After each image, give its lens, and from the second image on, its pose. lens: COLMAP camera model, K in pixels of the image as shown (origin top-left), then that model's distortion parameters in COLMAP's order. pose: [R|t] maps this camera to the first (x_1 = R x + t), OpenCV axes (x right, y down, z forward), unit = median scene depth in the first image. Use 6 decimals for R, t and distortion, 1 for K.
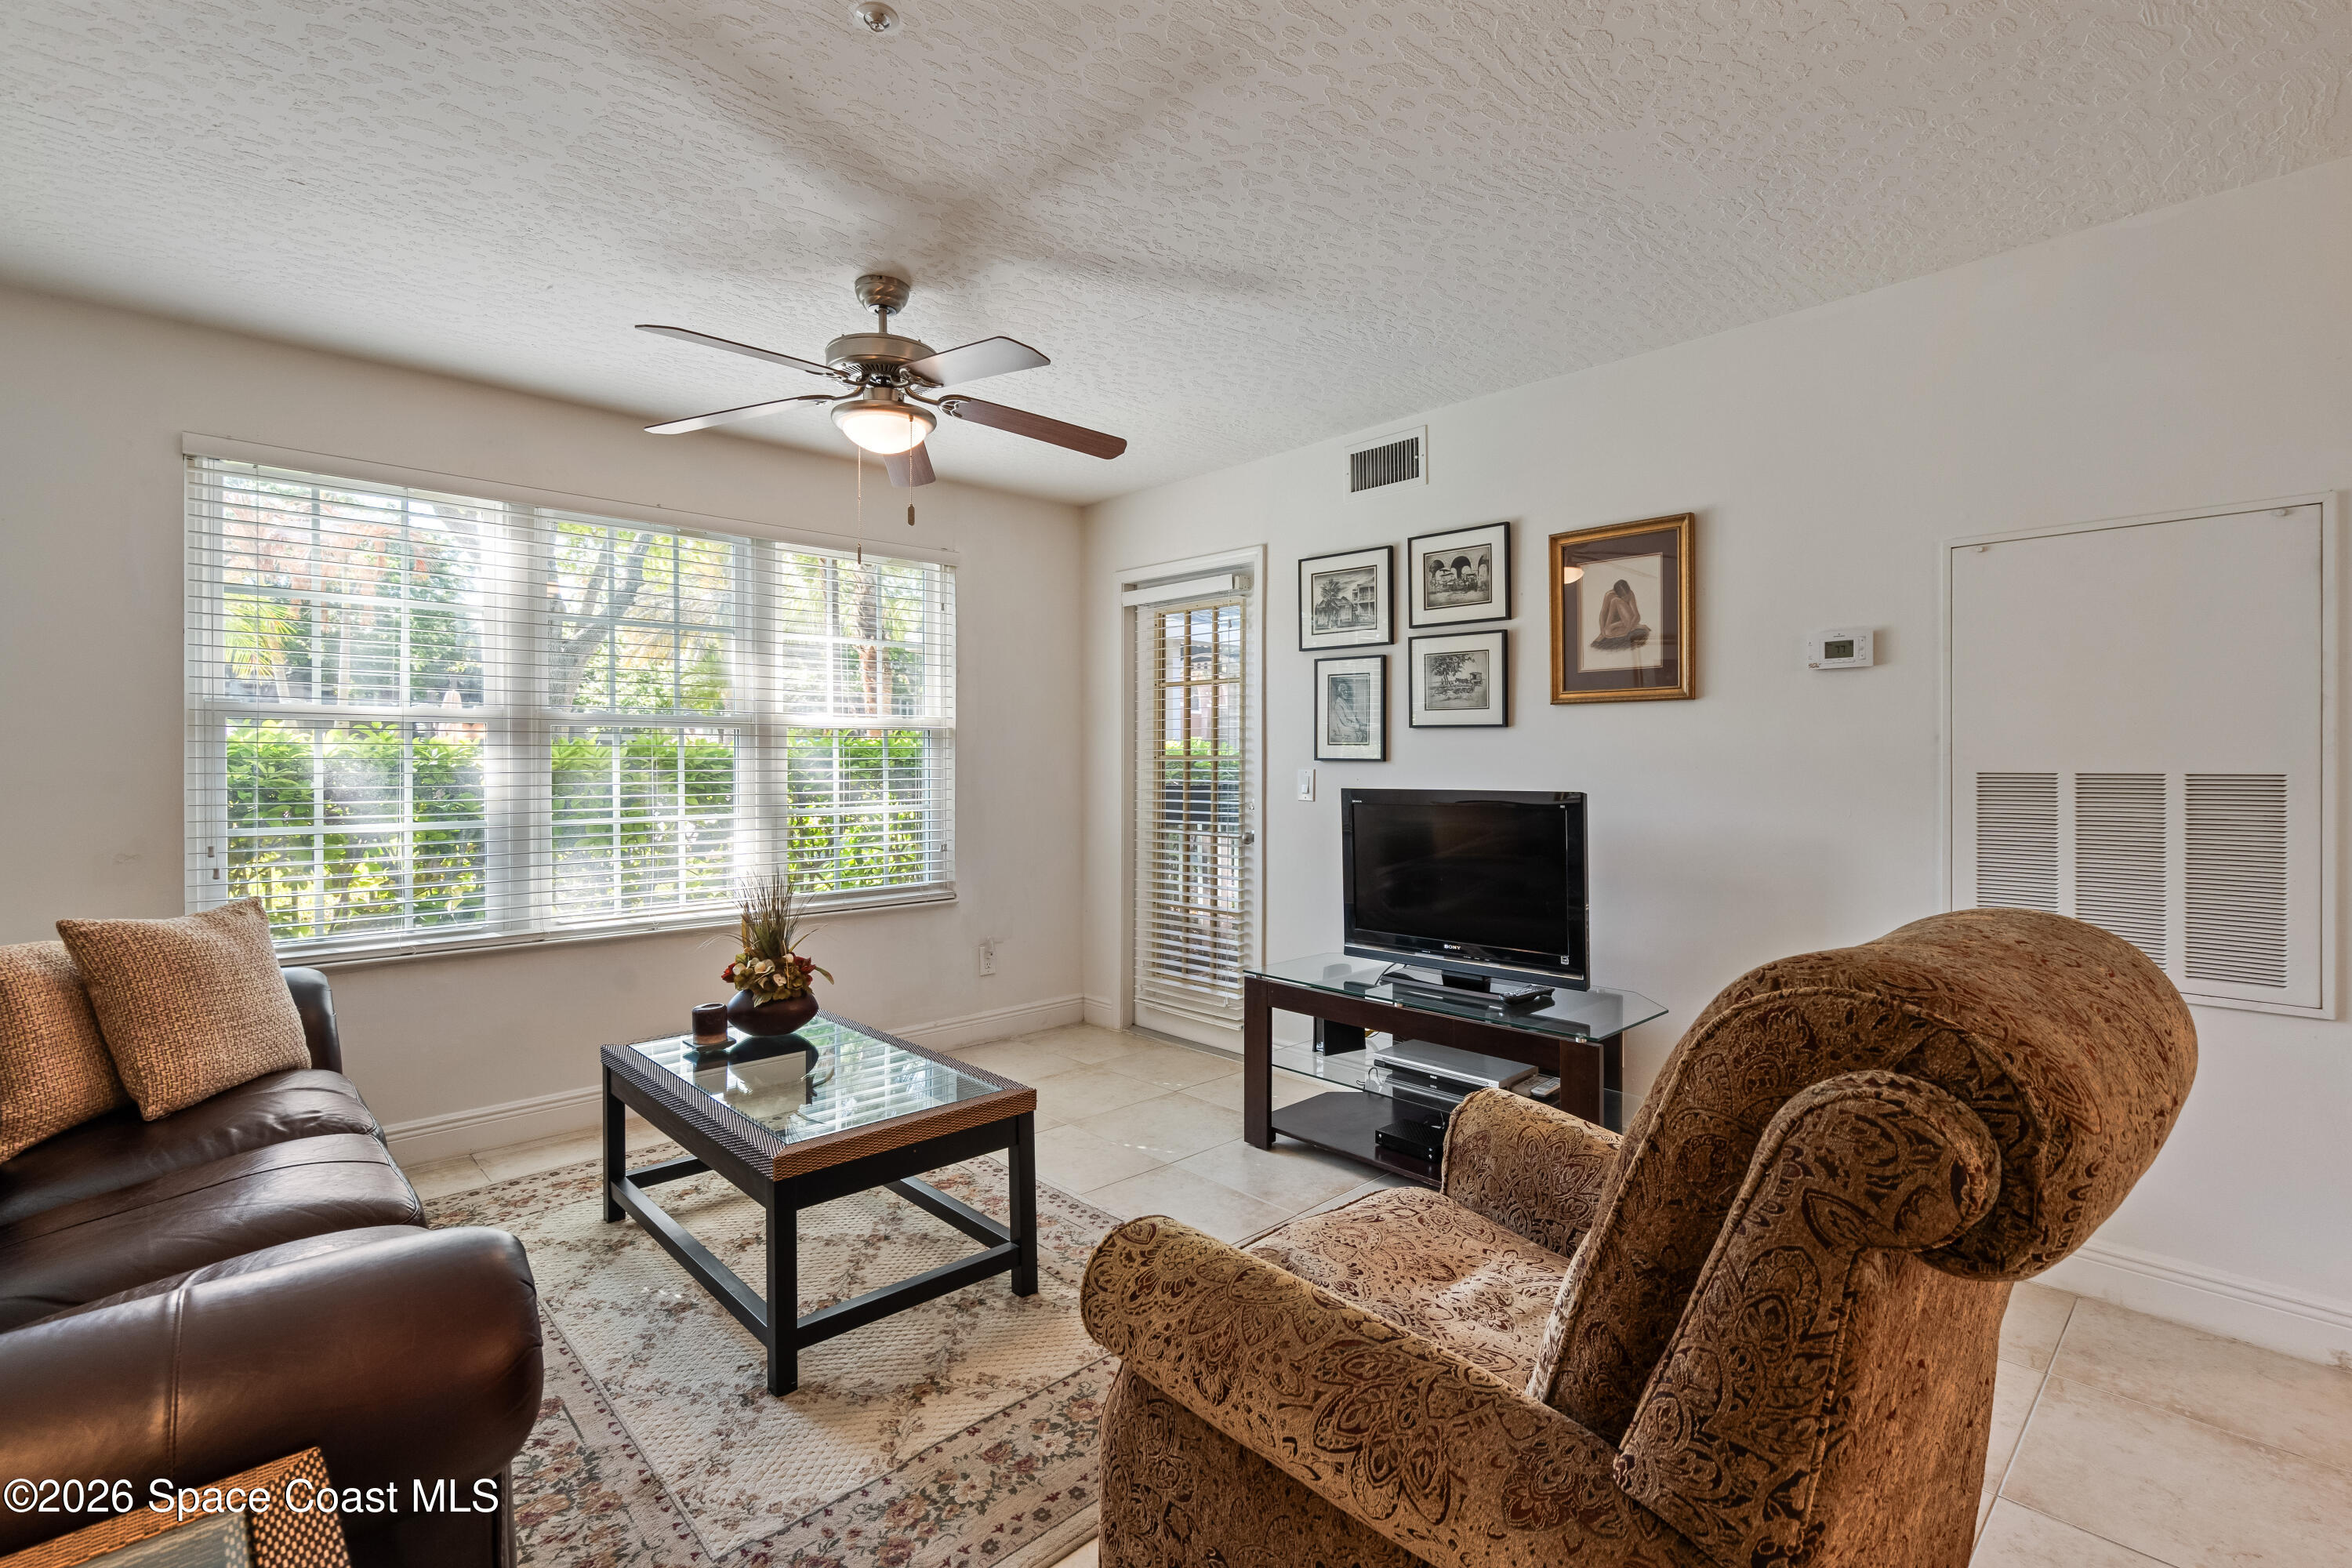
lens RADIAL K [[1074.5, 0, 1159.4], [0, 1074.5, 760.5], [0, 0, 1]] dist [-0.004482, 0.002850]
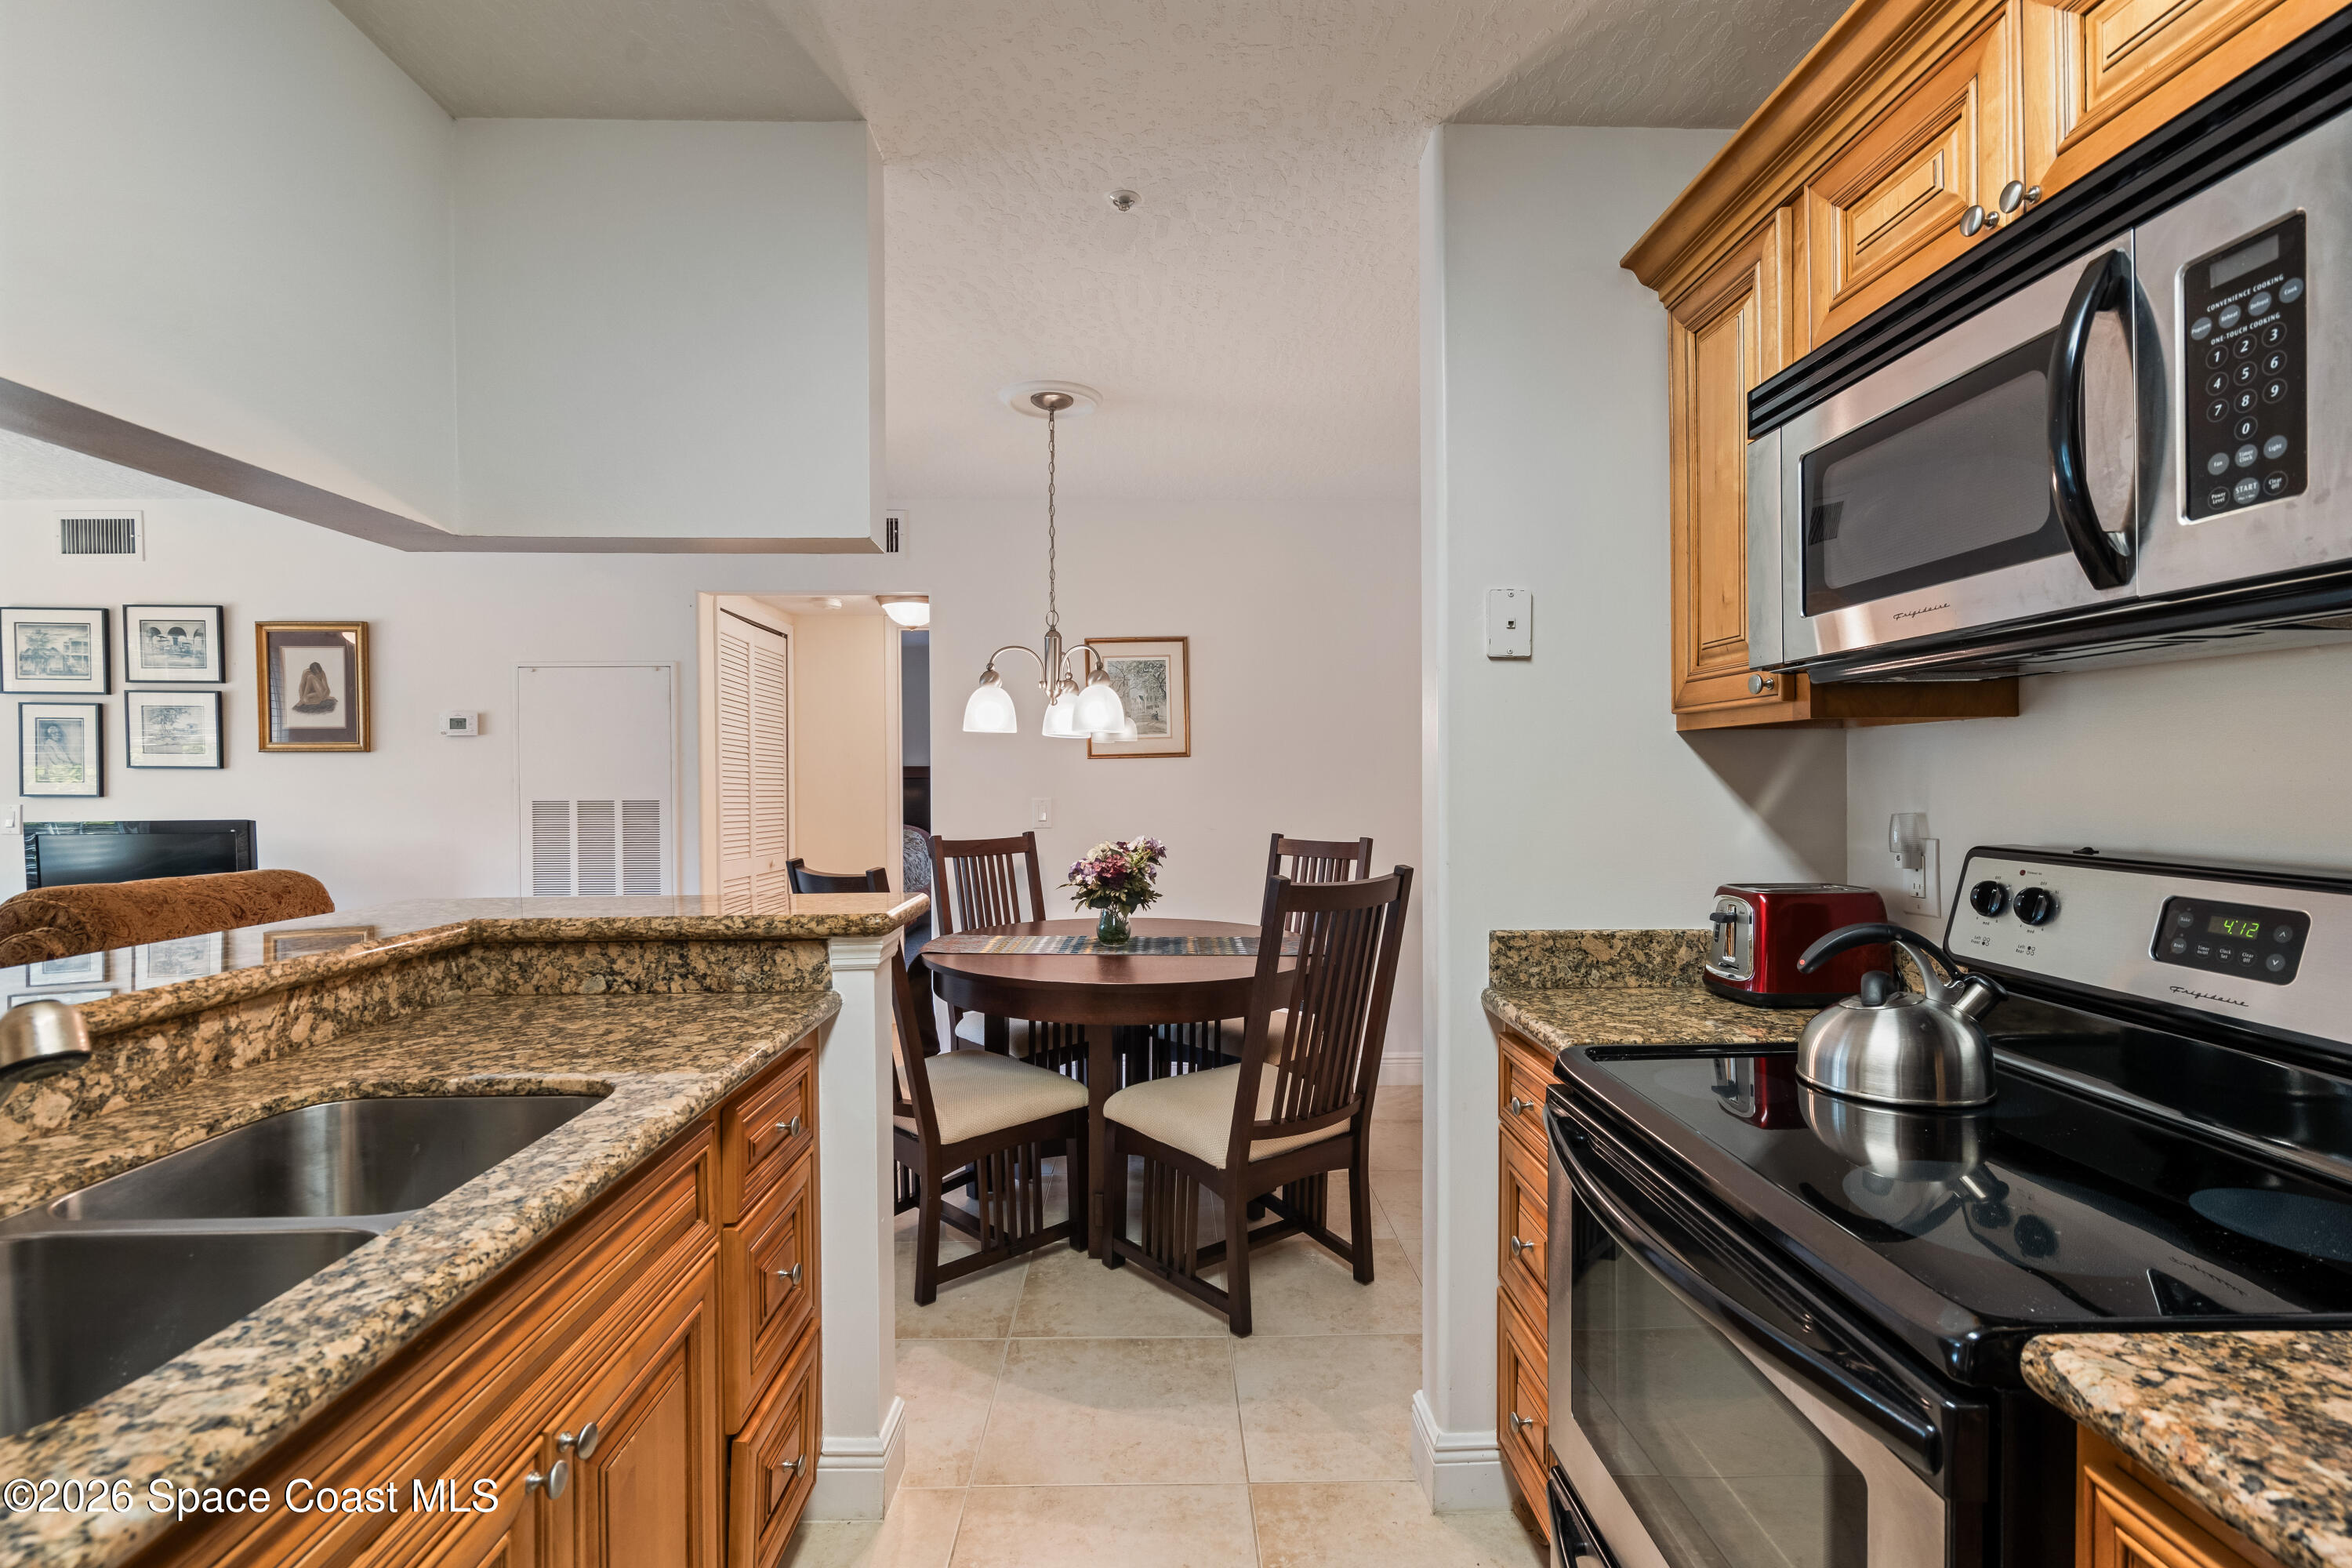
lens RADIAL K [[1074.5, 0, 1170.5], [0, 1074.5, 785.5], [0, 0, 1]] dist [-0.004482, 0.002850]
pose [[0.666906, -0.007798, 0.745101, 0.129034], [0.003301, 0.999966, 0.007510, -0.017253], [-0.745135, -0.002549, 0.666909, -0.664392]]
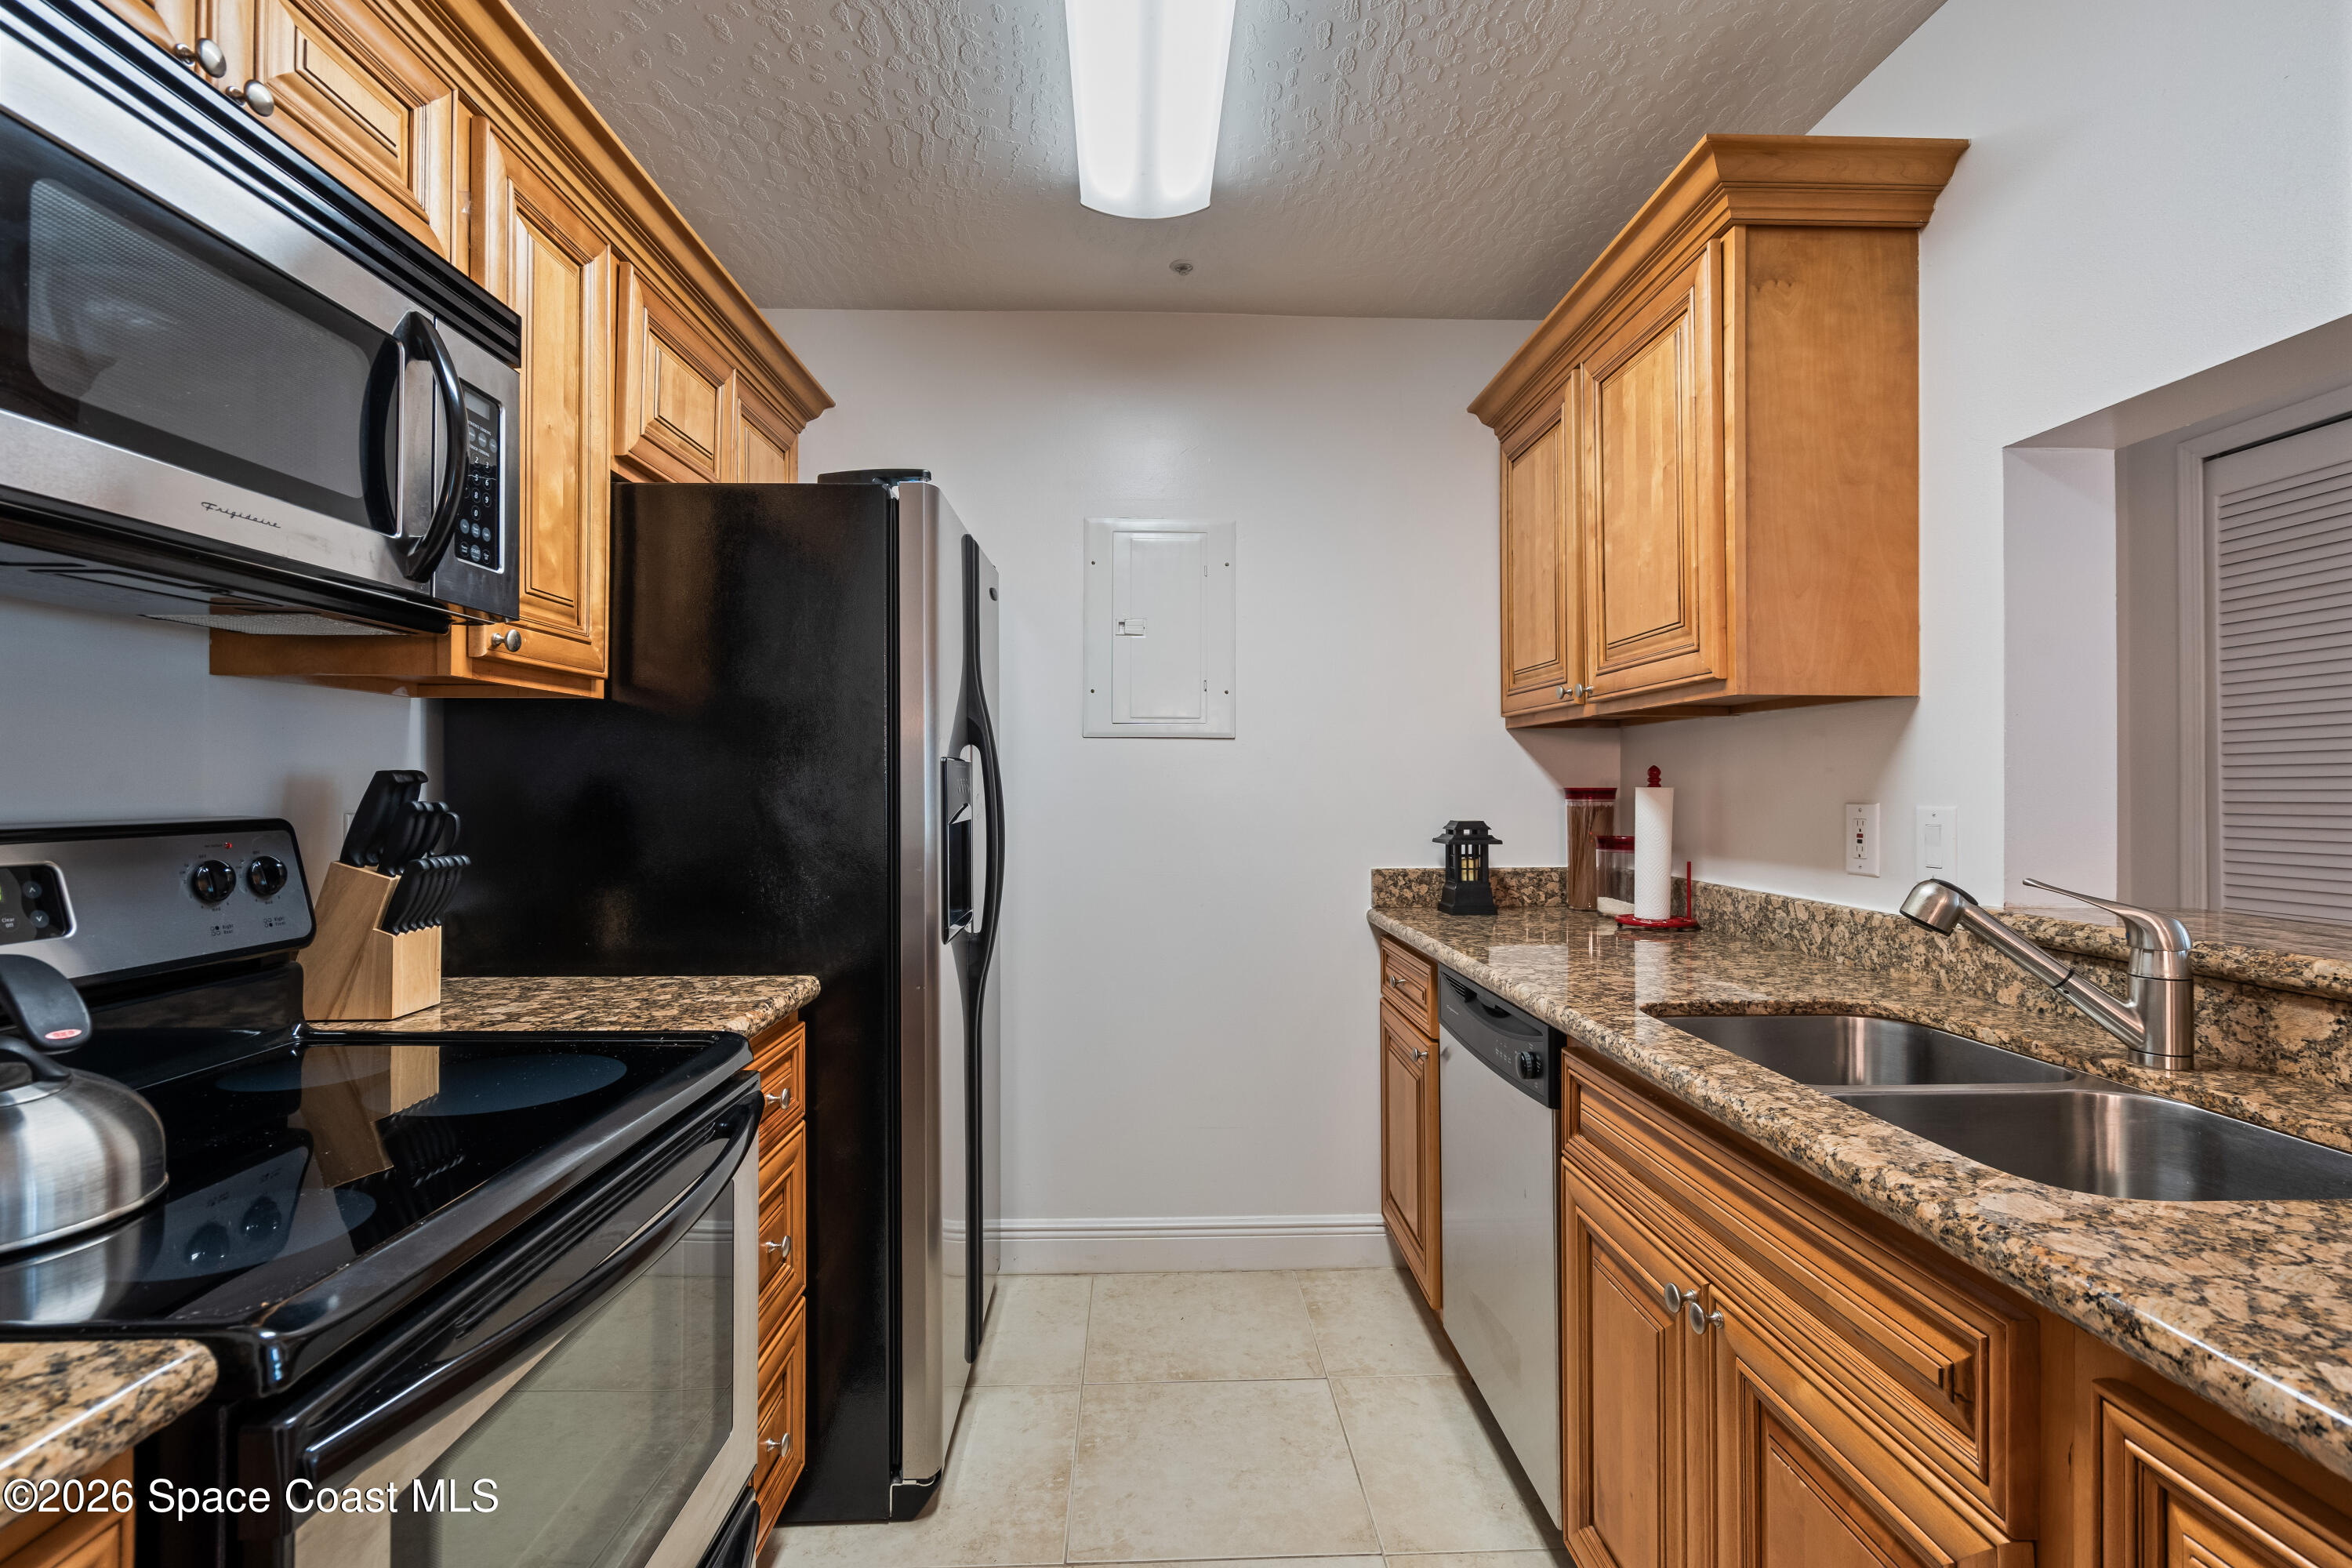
lens RADIAL K [[1074.5, 0, 1172.5], [0, 1074.5, 773.7], [0, 0, 1]] dist [-0.004482, 0.002850]
pose [[-0.657801, -0.005583, -0.753171, 0.585772], [0.002147, 0.999955, -0.009288, -0.000211], [0.753189, -0.007727, -0.657759, -0.260902]]
